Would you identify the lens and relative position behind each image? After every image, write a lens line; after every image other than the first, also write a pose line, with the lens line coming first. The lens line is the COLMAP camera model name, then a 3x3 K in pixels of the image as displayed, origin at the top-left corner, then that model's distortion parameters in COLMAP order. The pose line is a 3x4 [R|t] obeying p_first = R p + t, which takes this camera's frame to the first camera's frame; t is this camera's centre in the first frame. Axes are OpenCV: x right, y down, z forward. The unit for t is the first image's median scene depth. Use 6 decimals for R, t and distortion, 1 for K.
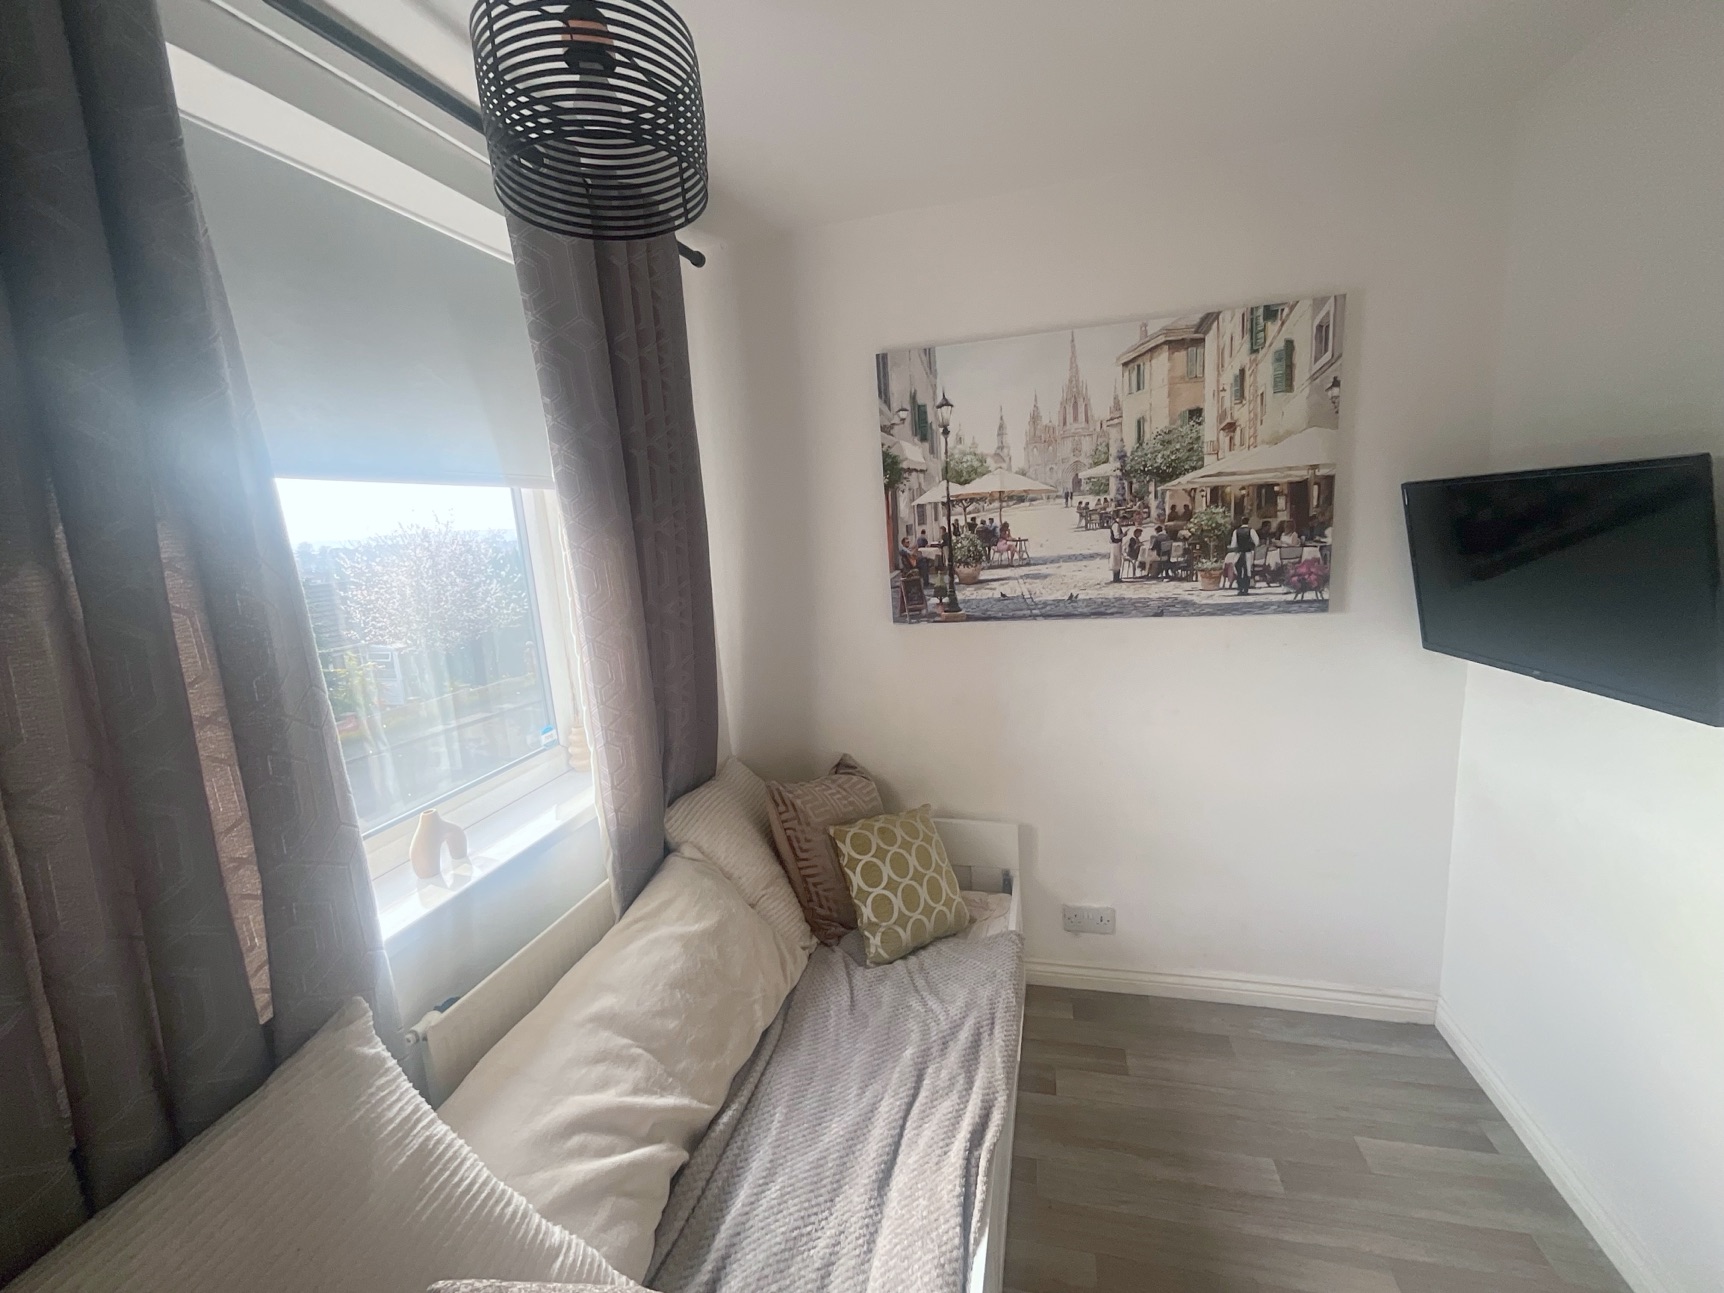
lens RADIAL K [[696.0, 0, 864.2], [0, 696.0, 647.3], [0, 0, 1]] dist [-0.018360, 0.008356]
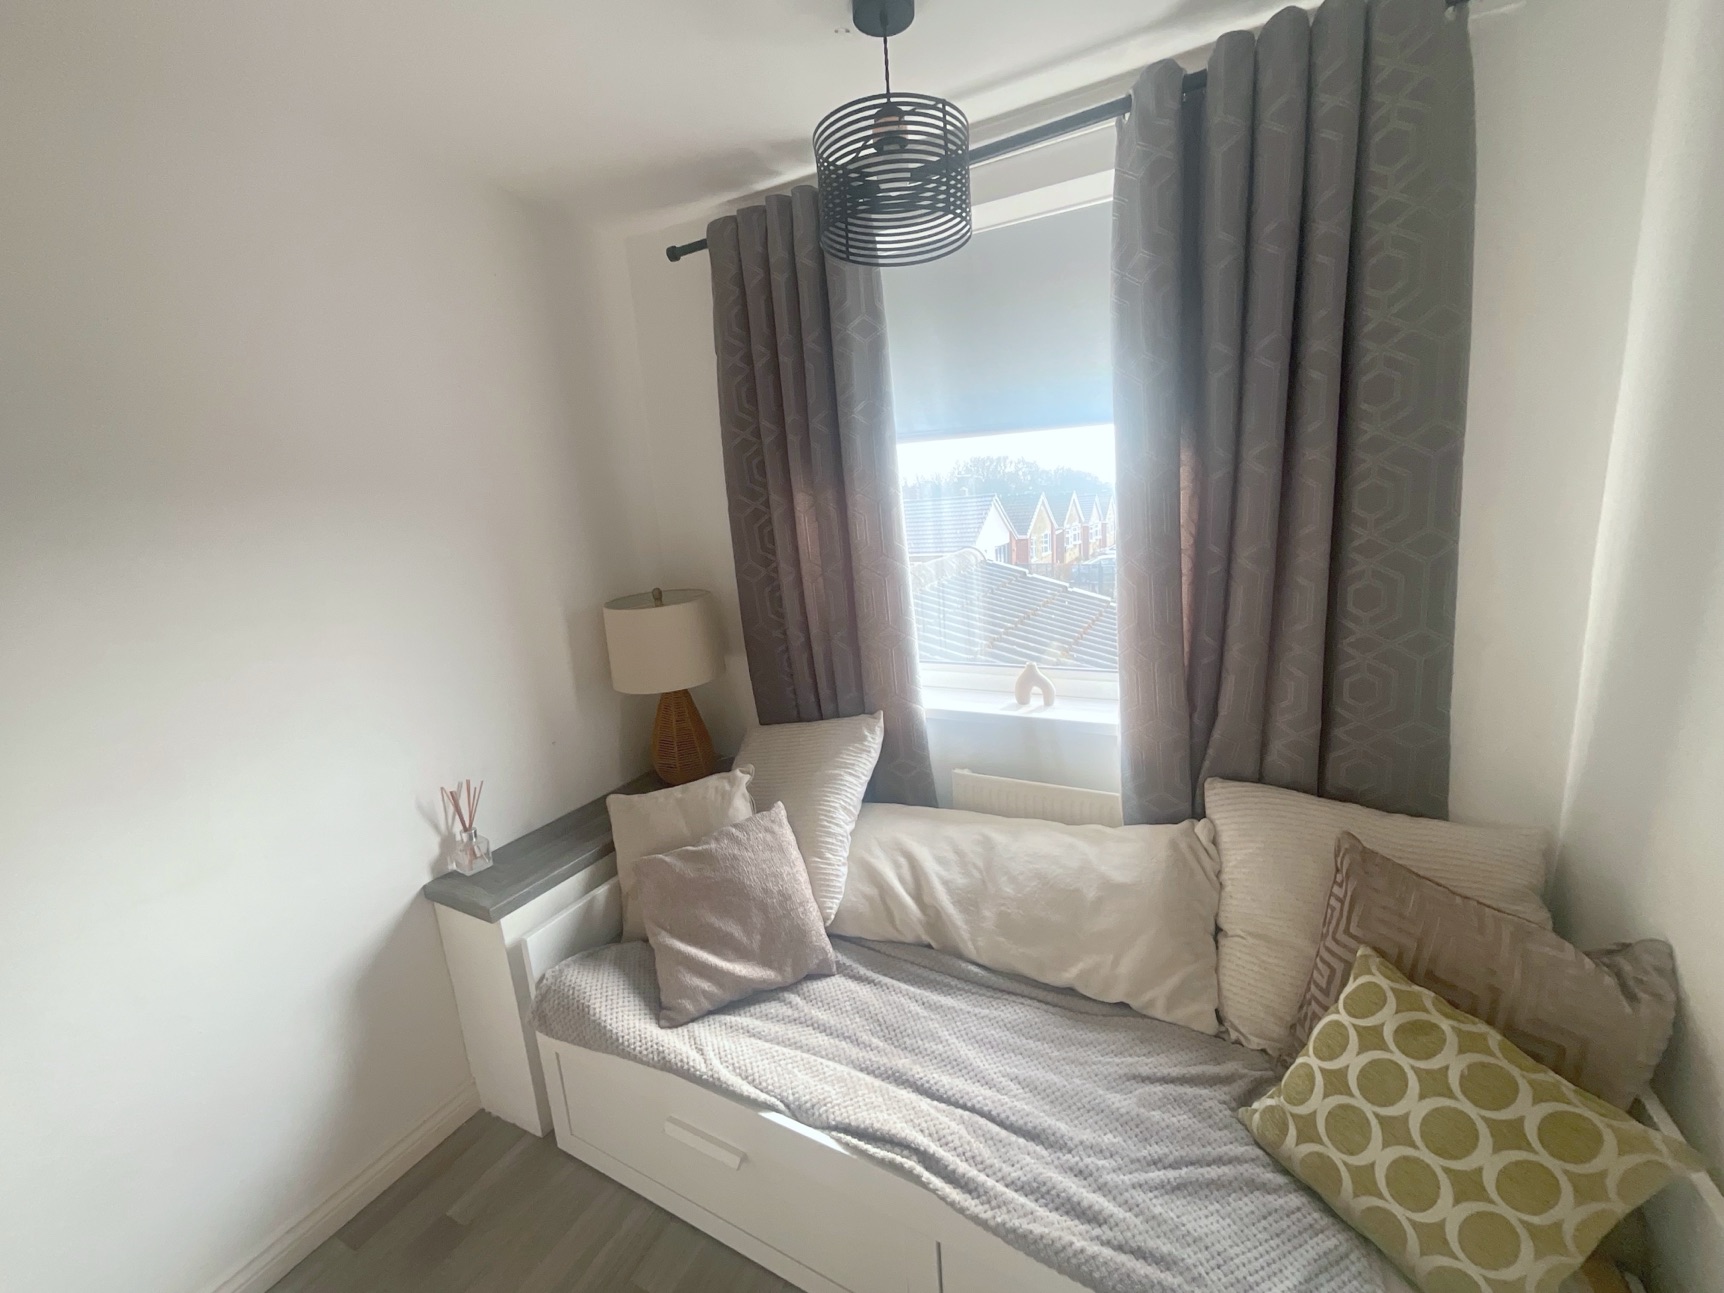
lens RADIAL K [[696.0, 0, 864.2], [0, 696.0, 647.3], [0, 0, 1]] dist [-0.018360, 0.008356]
pose [[-0.219444, 0.286478, -0.932617, 0.567409], [-0.095919, 0.944951, 0.312836, -0.154727], [0.970898, 0.158106, -0.179885, 0.643576]]
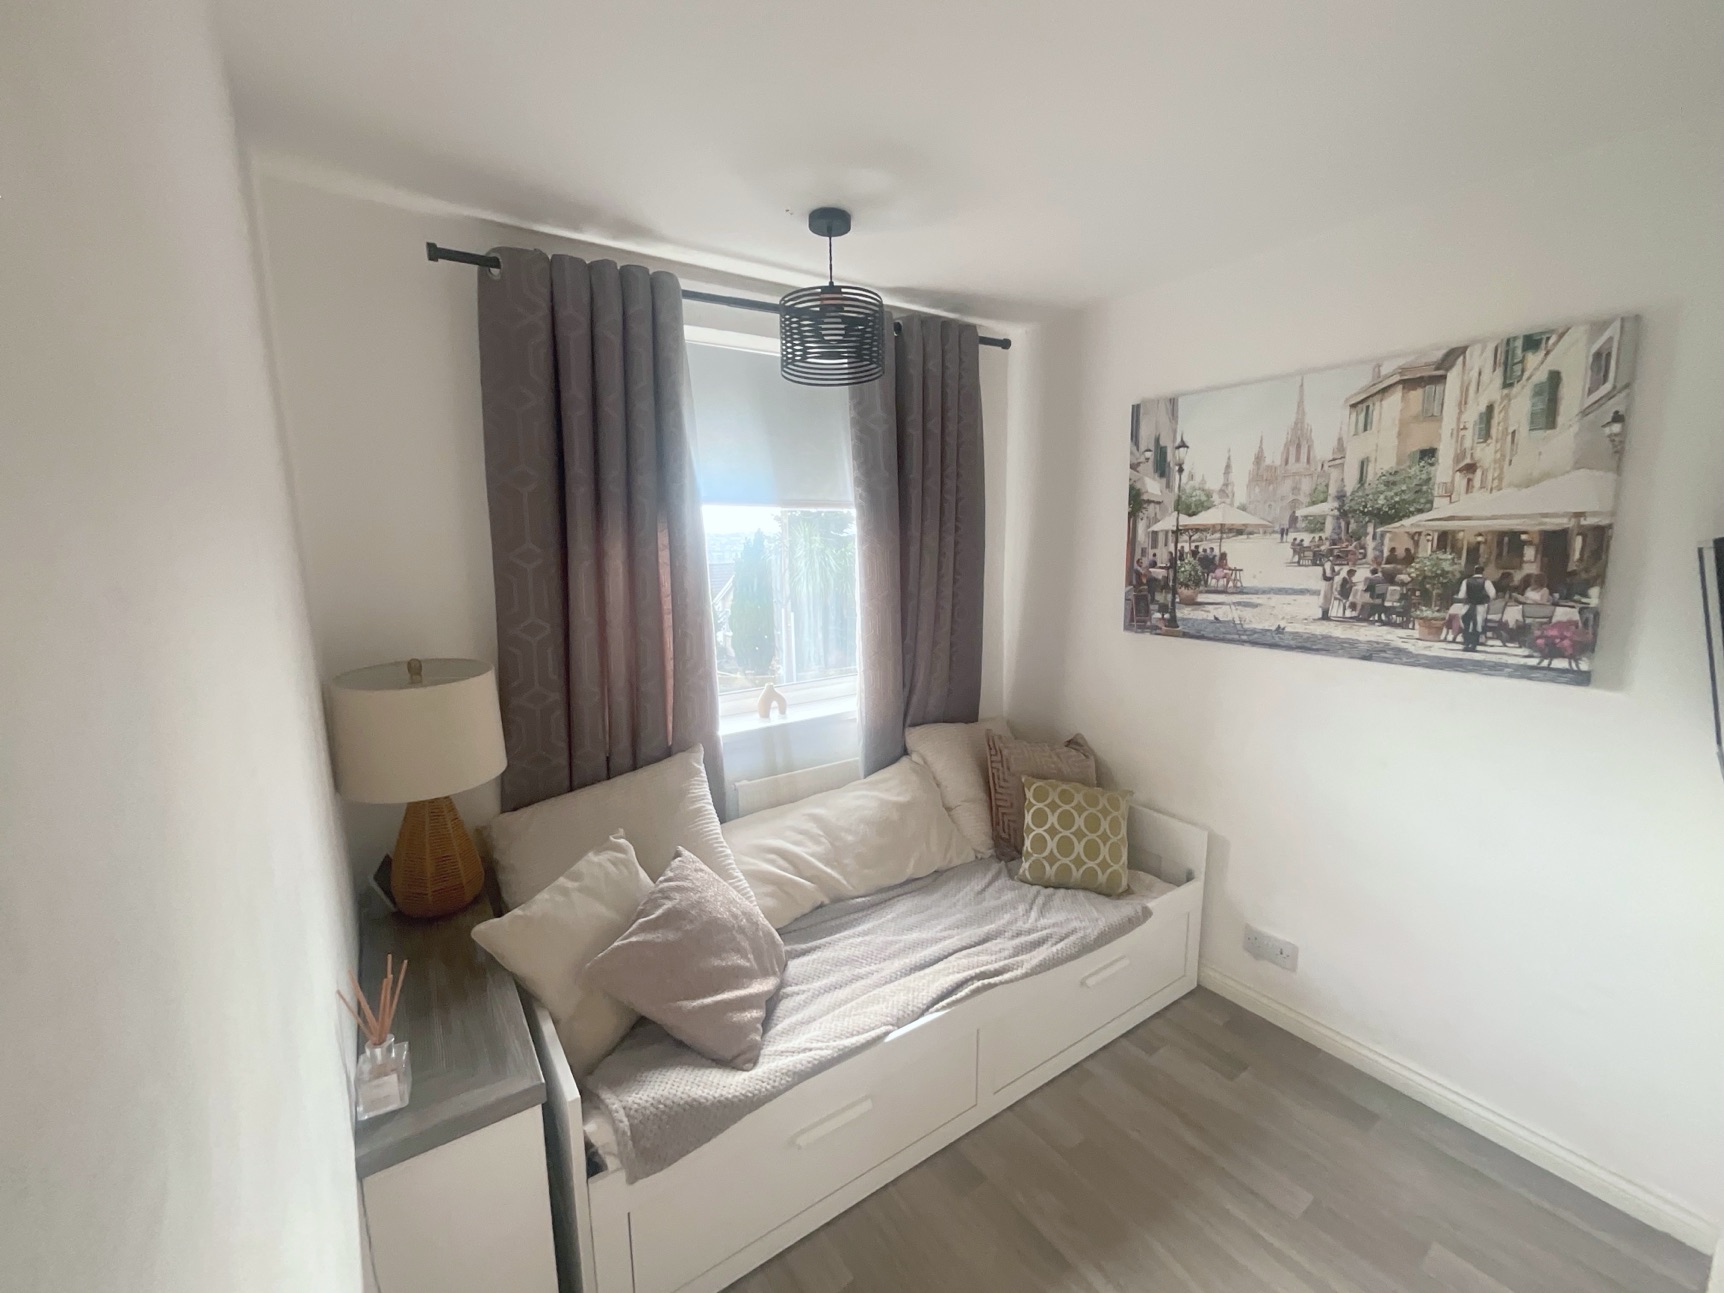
lens RADIAL K [[696.0, 0, 864.2], [0, 696.0, 647.3], [0, 0, 1]] dist [-0.018360, 0.008356]
pose [[0.756652, 0.160252, -0.633875, 0.520752], [-0.155244, 0.985807, 0.063912, -0.014754], [0.635120, 0.050046, 0.770791, -0.206487]]
